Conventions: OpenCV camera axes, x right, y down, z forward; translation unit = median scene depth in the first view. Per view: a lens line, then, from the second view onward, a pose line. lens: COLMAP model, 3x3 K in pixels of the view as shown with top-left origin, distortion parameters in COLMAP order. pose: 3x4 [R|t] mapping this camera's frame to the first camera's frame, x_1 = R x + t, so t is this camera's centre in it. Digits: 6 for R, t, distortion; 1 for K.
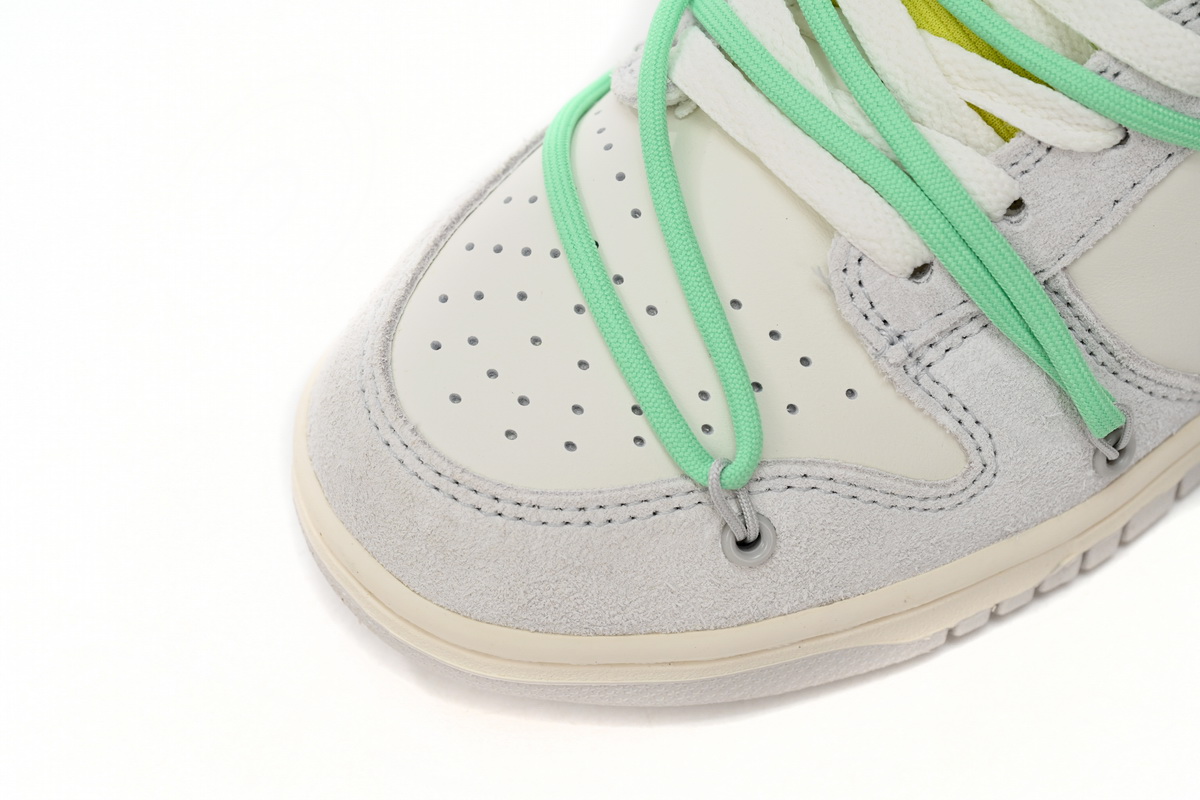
lens RADIAL K [[2723.0, 0, 594.6], [0, 2723.0, 395.1], [0, 0, 1]] dist [-0.061906, 0.000000]
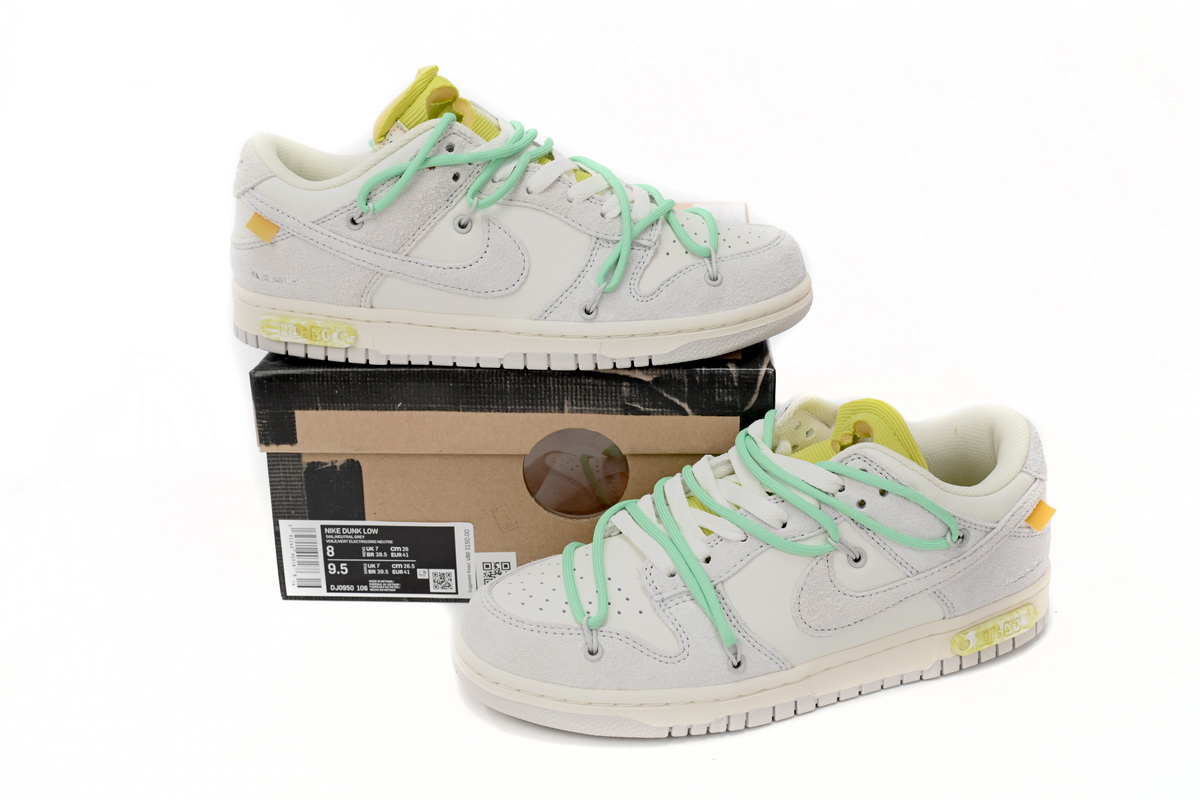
lens RADIAL K [[1464.5, 0, 592.3], [0, 1464.5, 406.3], [0, 0, 1]] dist [0.007489, 0.000000]
pose [[0.956591, 0.114036, -0.268198, 0.436174], [-0.255672, 0.770074, -0.584481, 0.749068], [0.139880, 0.627679, 0.765802, -0.317578]]
